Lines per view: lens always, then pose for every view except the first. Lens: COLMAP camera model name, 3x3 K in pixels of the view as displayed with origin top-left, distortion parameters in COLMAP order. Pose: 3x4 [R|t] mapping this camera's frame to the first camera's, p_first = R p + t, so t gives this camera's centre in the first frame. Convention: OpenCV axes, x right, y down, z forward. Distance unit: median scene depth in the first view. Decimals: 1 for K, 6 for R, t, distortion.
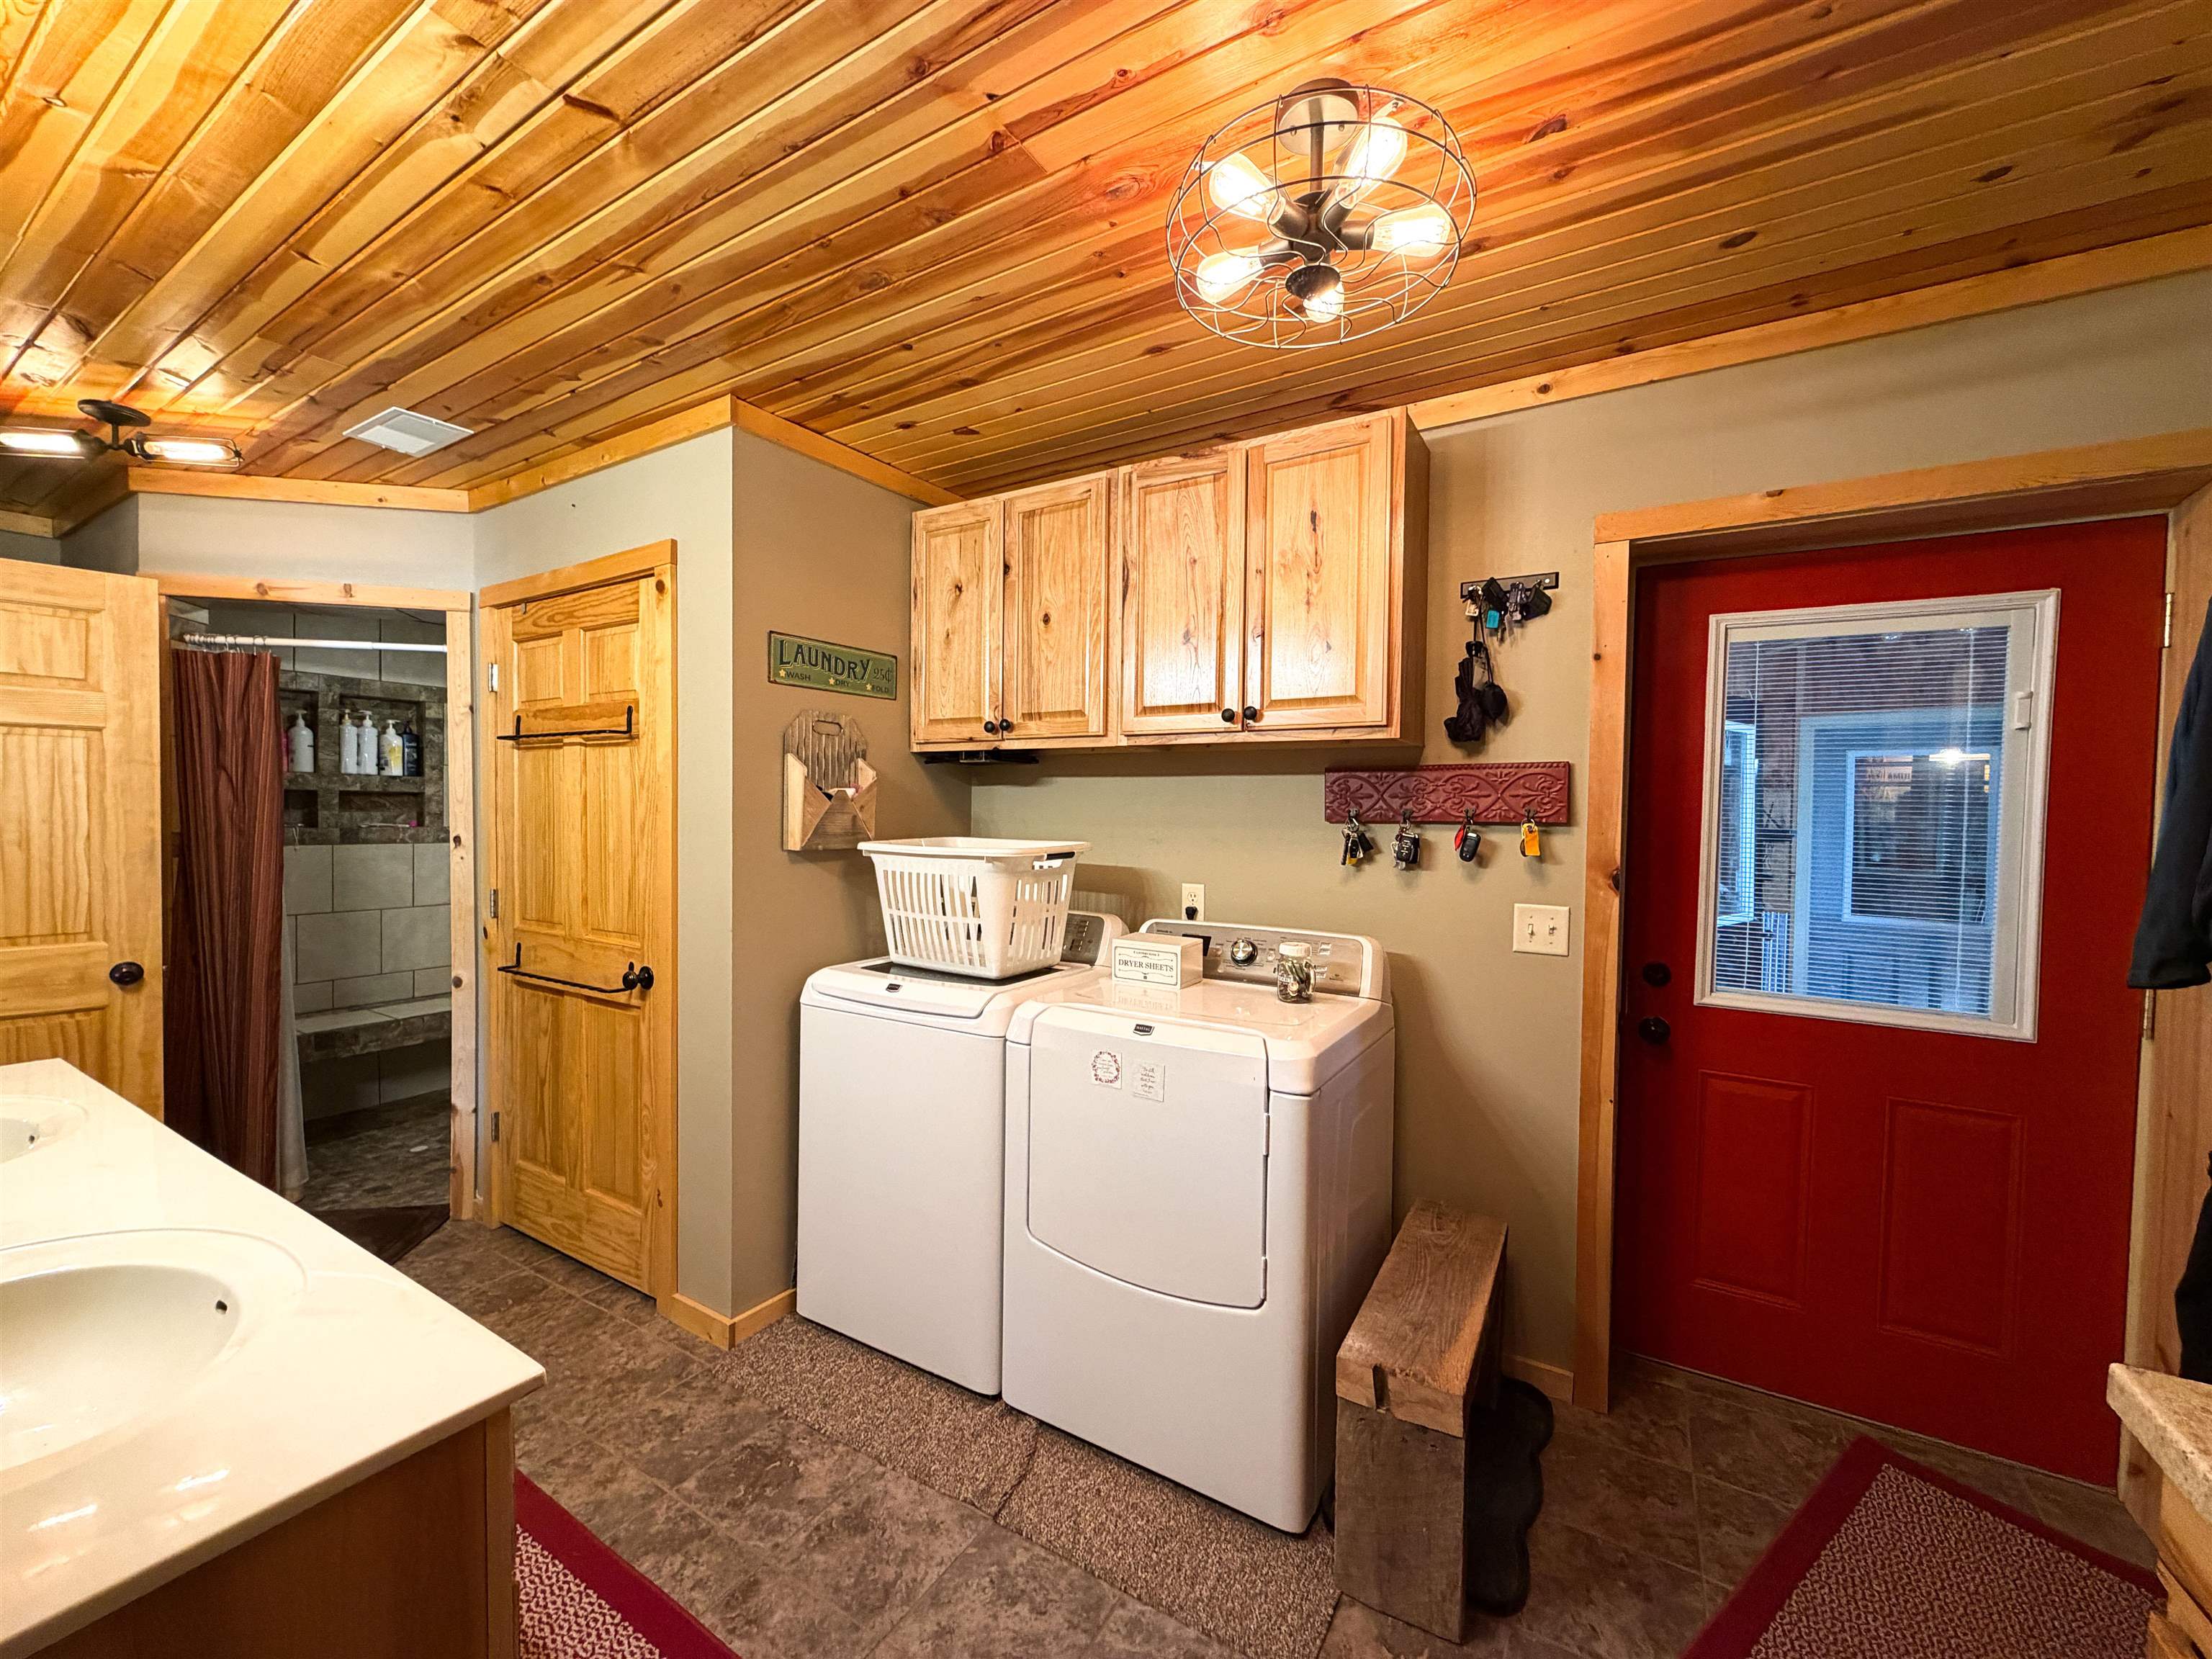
lens RADIAL K [[879.4, 0, 1099.6], [0, 879.4, 829.3], [0, 0, 1]] dist [0.000052, -0.000144]
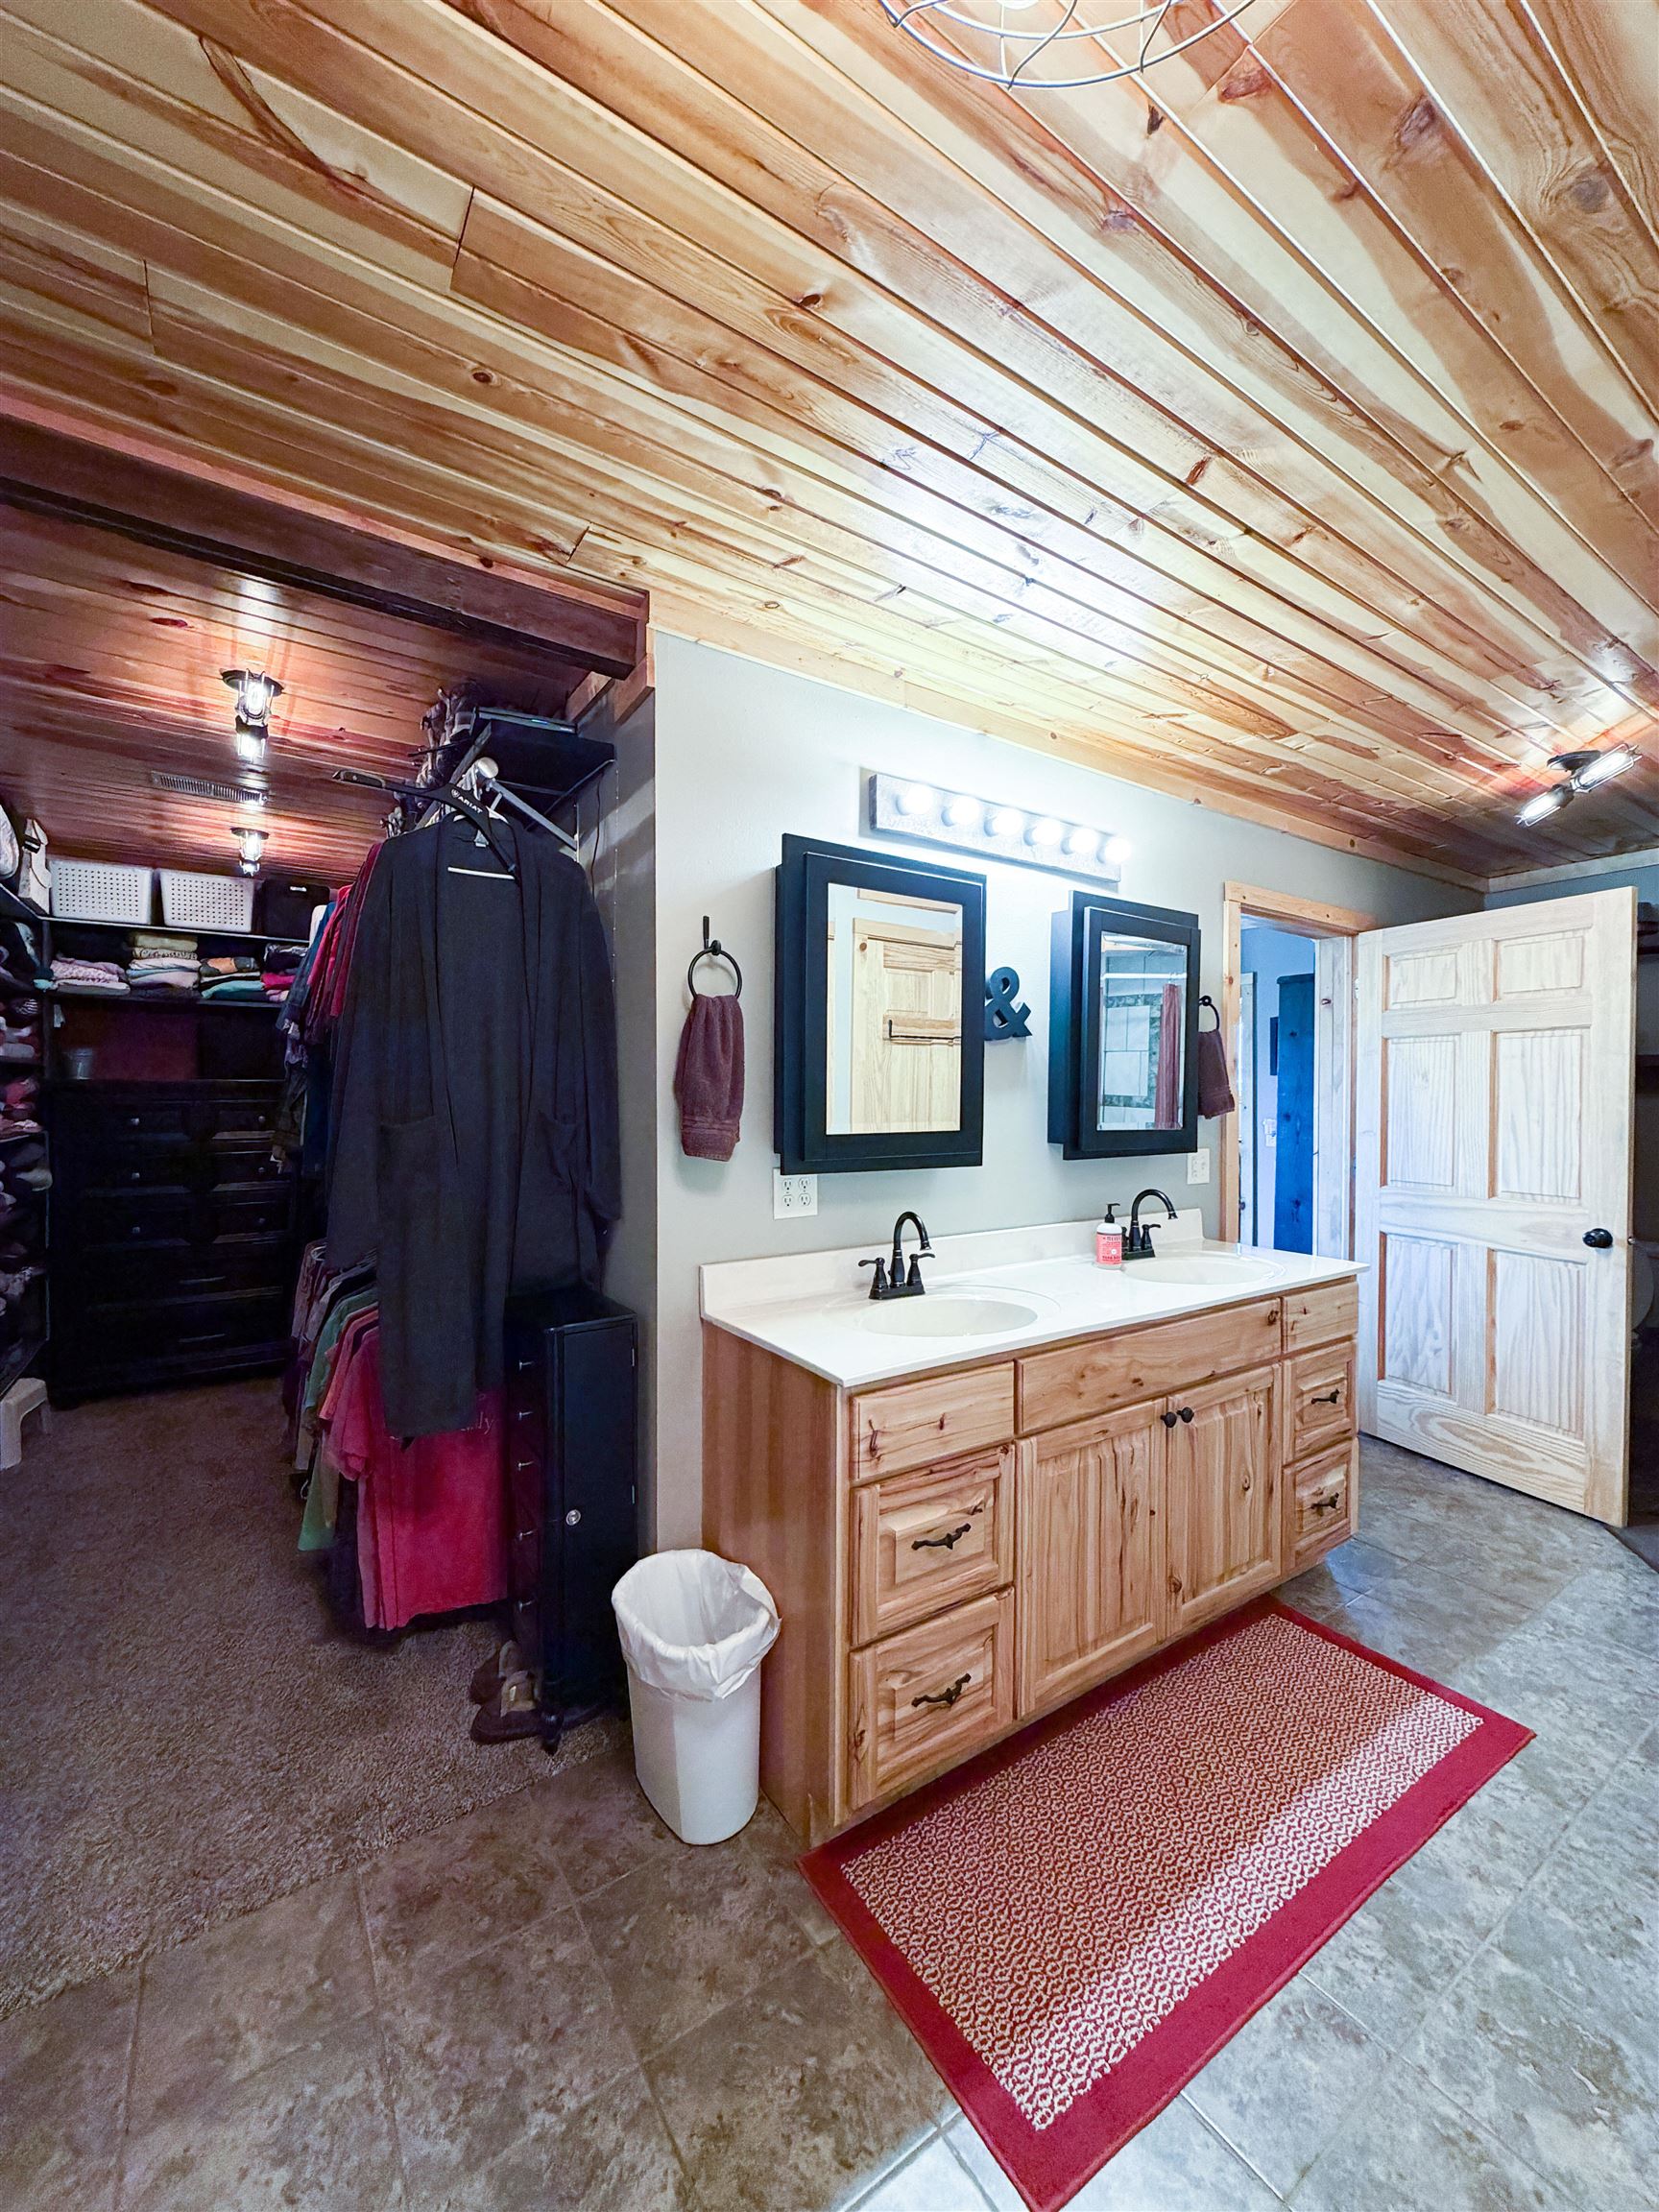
lens RADIAL K [[879.4, 0, 836.8], [0, 879.4, 1099.5], [0, 0, 1]] dist [0.000052, -0.000144]
pose [[-0.411092, -0.001976, -0.911592, 0.458809], [-0.031228, 0.999441, 0.011916, 0.001802], [0.911059, 0.033366, -0.410924, 0.739512]]
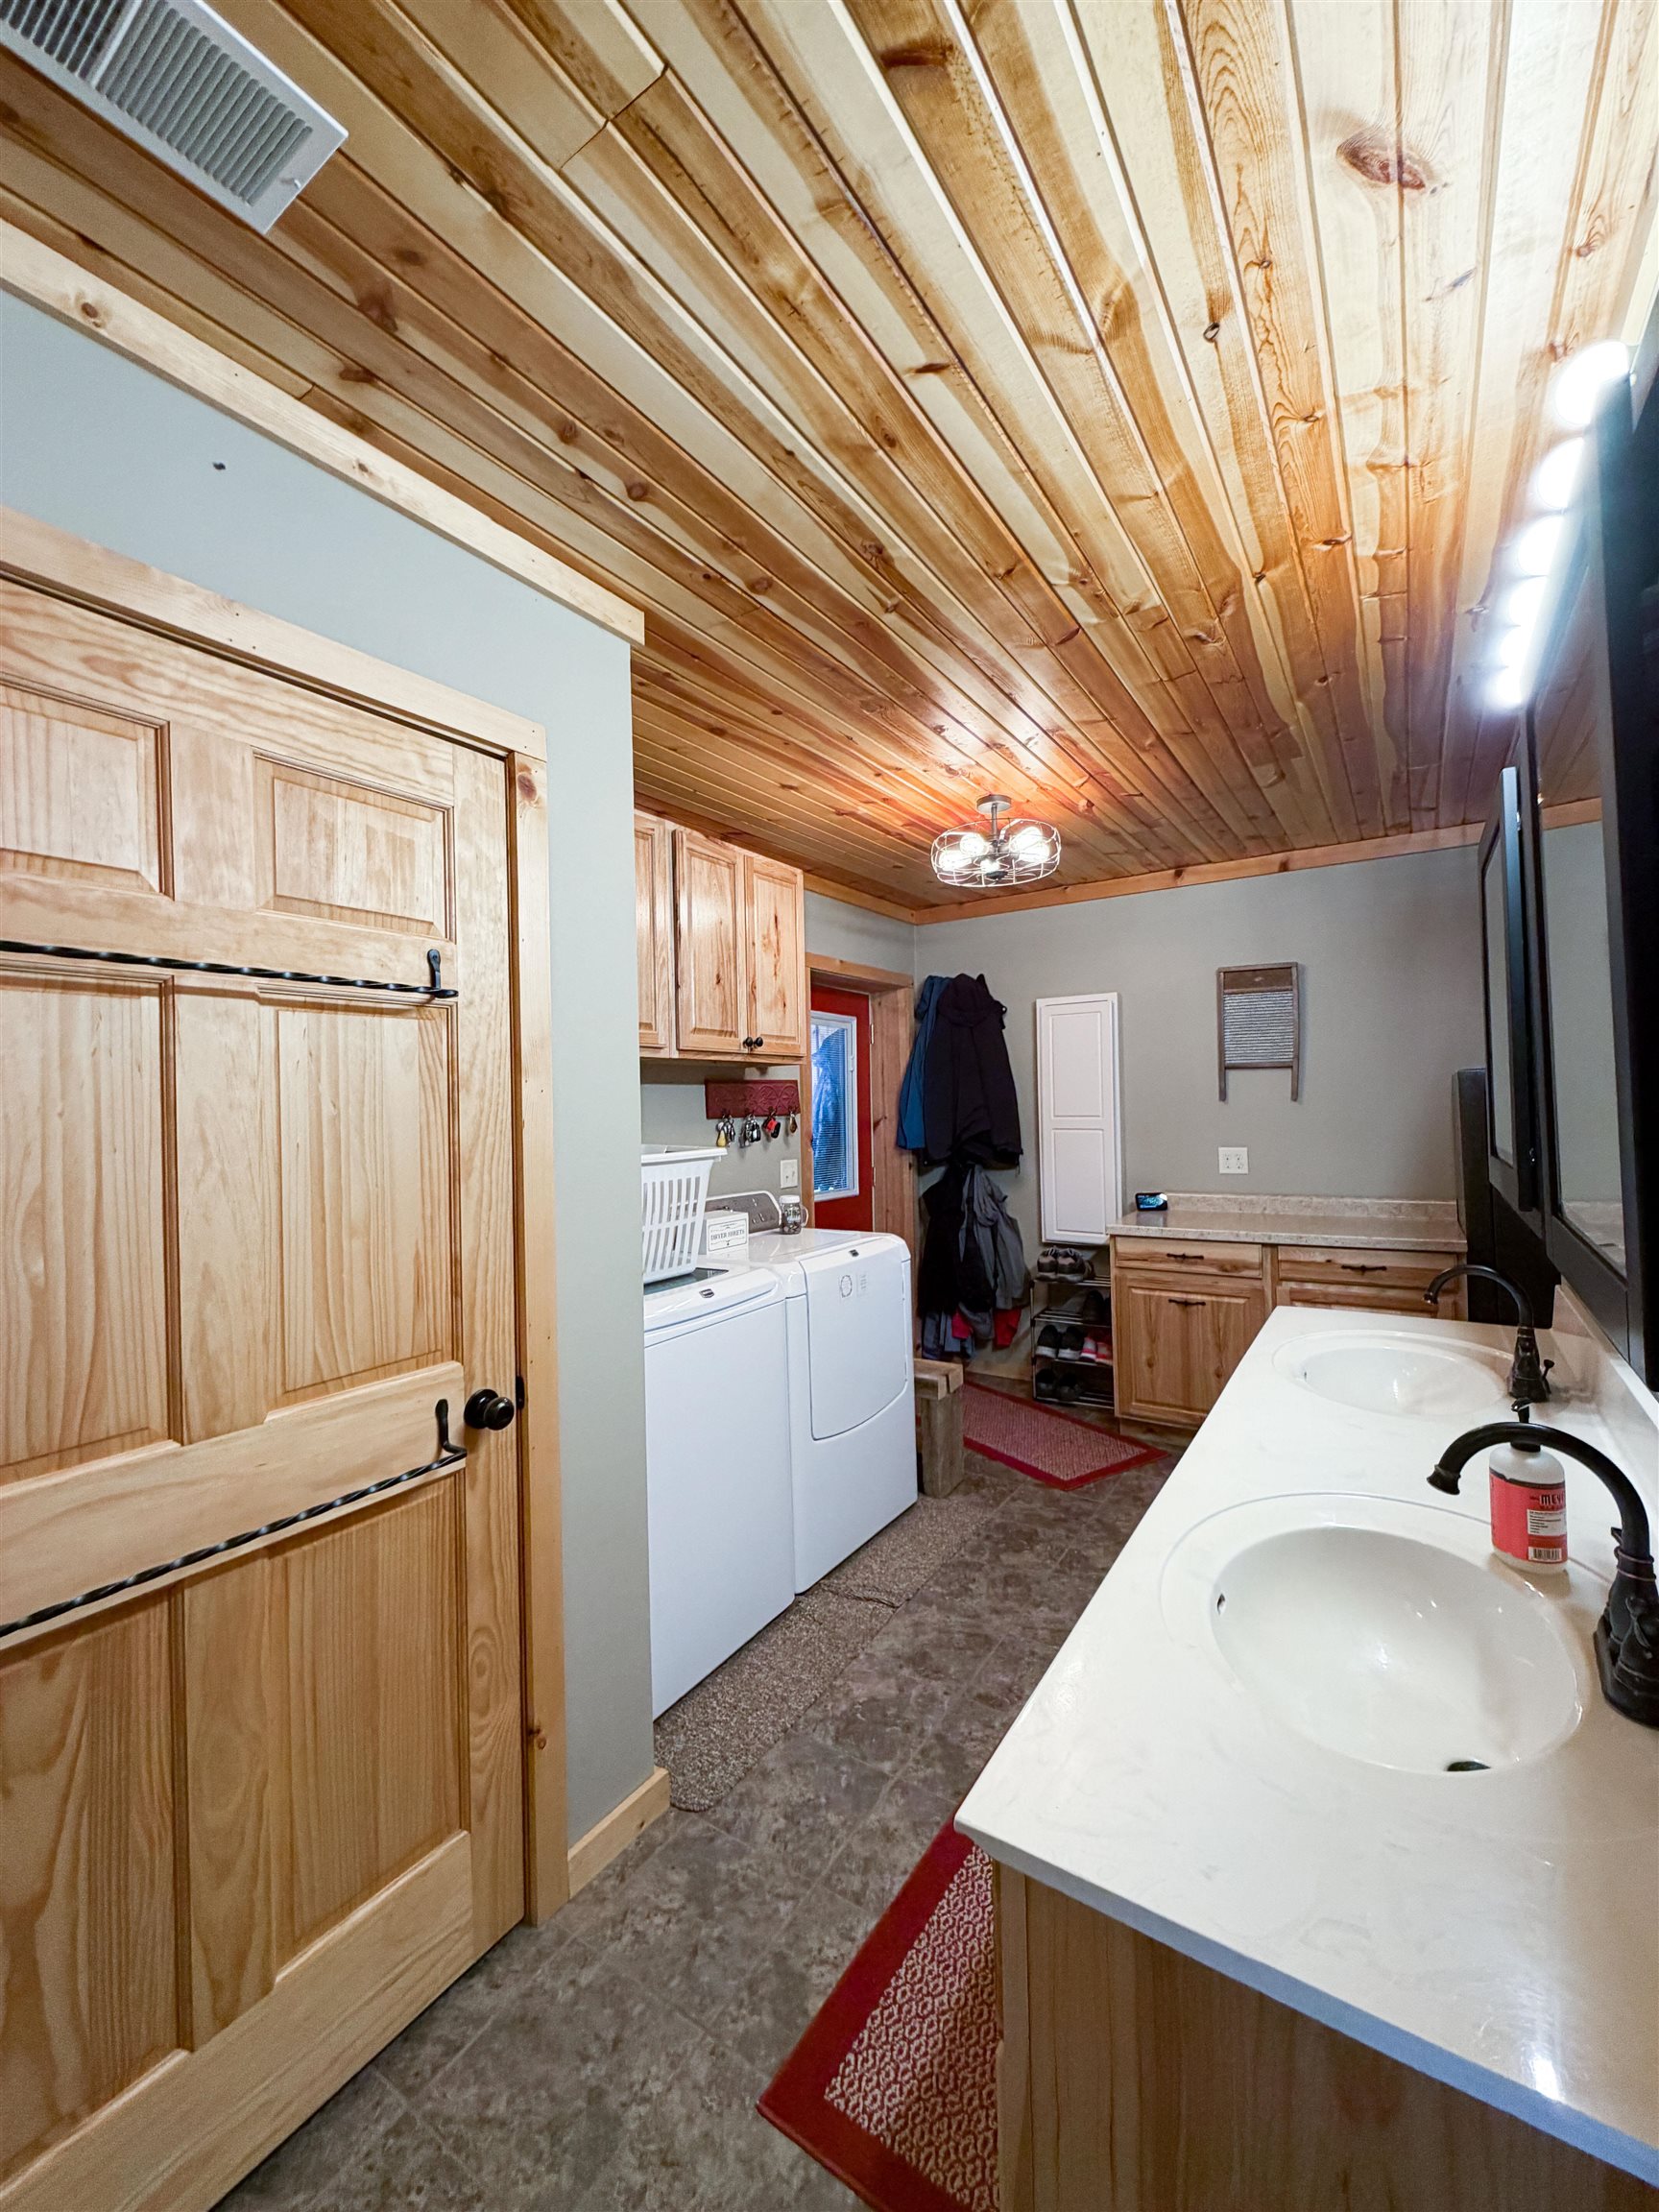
lens RADIAL K [[879.4, 0, 829.7], [0, 879.4, 1099.4], [0, 0, 1]] dist [0.000052, -0.000144]
pose [[0.040205, -0.006581, 0.999170, -1.459427], [0.044266, 0.999008, 0.004798, -0.046785], [-0.998210, 0.044037, 0.040457, 0.964237]]
